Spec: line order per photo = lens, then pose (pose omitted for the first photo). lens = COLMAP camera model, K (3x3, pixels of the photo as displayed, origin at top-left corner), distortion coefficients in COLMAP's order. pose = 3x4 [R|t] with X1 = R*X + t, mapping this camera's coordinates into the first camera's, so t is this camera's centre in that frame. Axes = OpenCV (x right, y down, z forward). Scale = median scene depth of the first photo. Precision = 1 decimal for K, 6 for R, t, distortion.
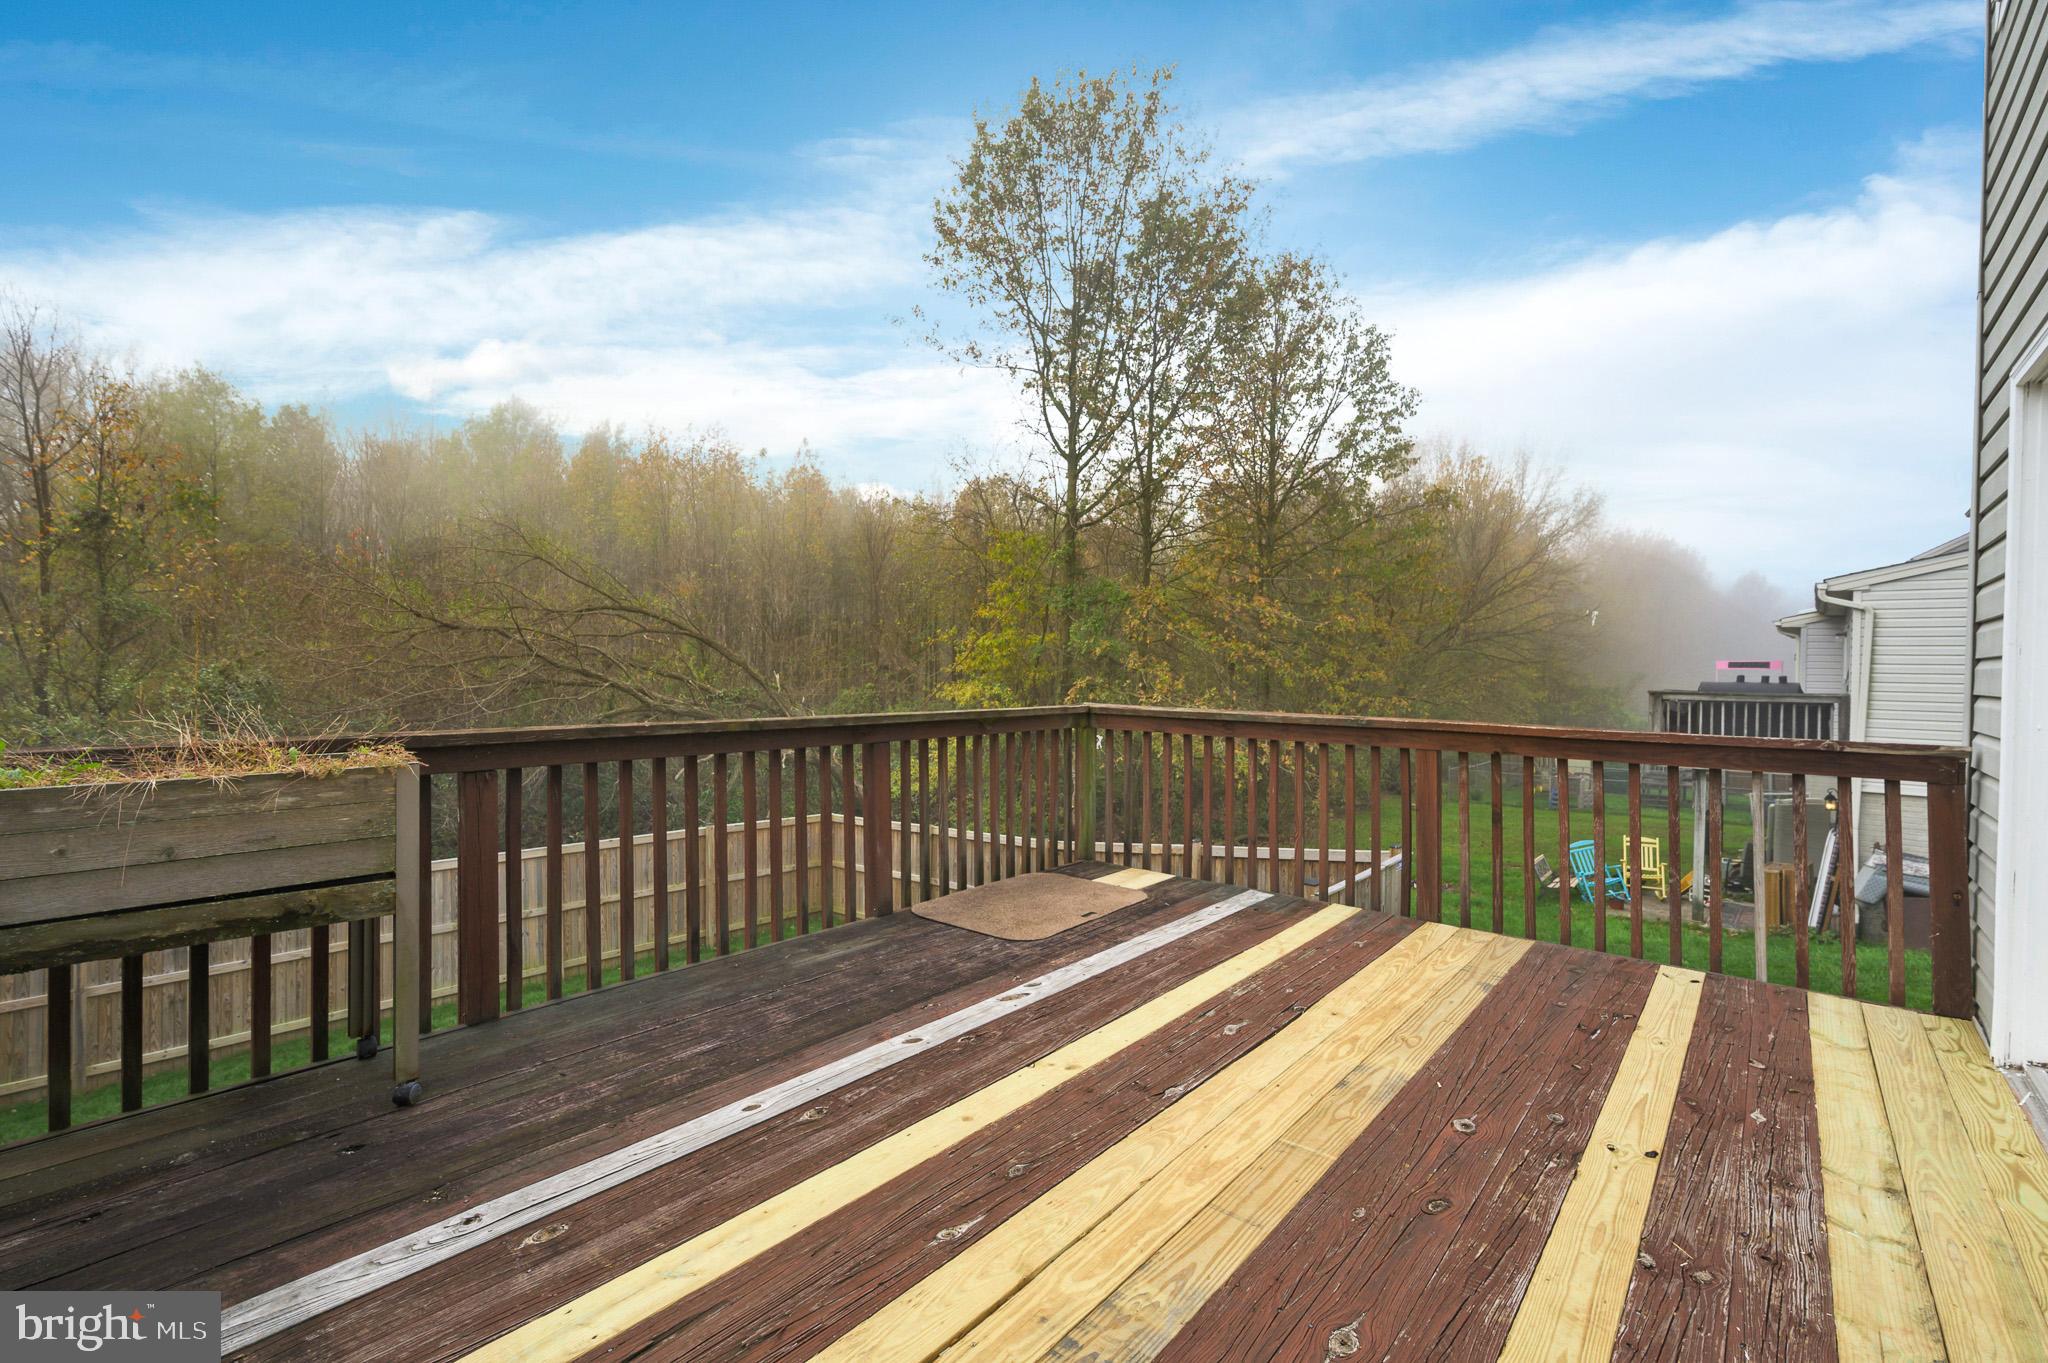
lens RADIAL K [[956.0, 0, 1024.0], [0, 956.0, 681.5], [0, 0, 1]] dist [-0.000755, 0.000107]
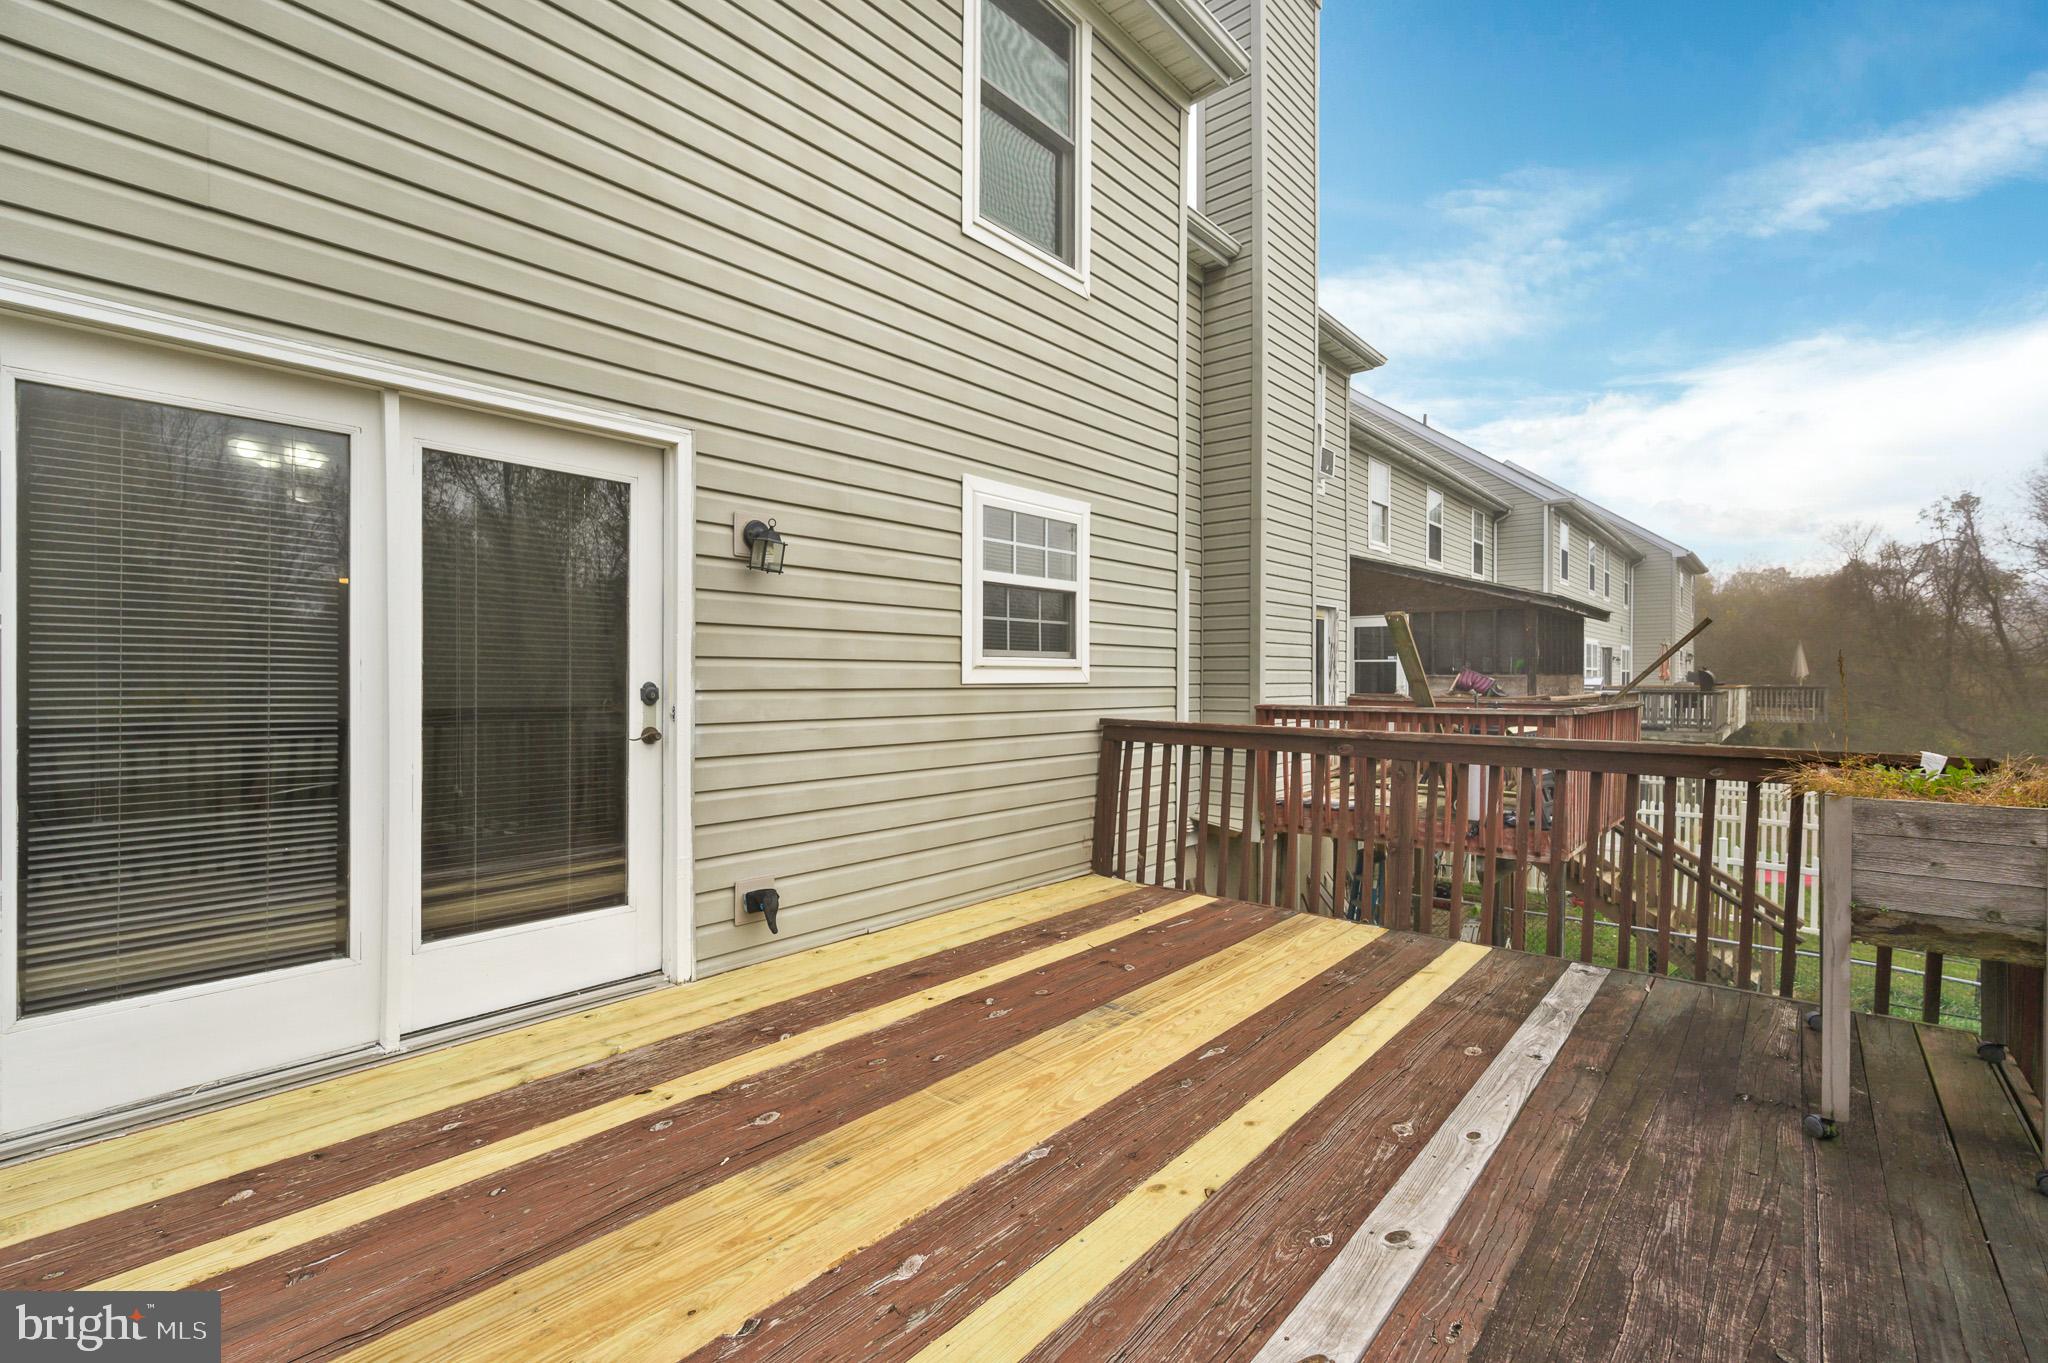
lens RADIAL K [[956.0, 0, 1024.0], [0, 956.0, 681.5], [0, 0, 1]] dist [-0.000755, 0.000107]
pose [[-0.999713, -0.020159, 0.012964, 0.177610], [-0.019924, 0.999639, 0.018029, -0.031776], [-0.013322, 0.017766, -0.999753, 2.001255]]
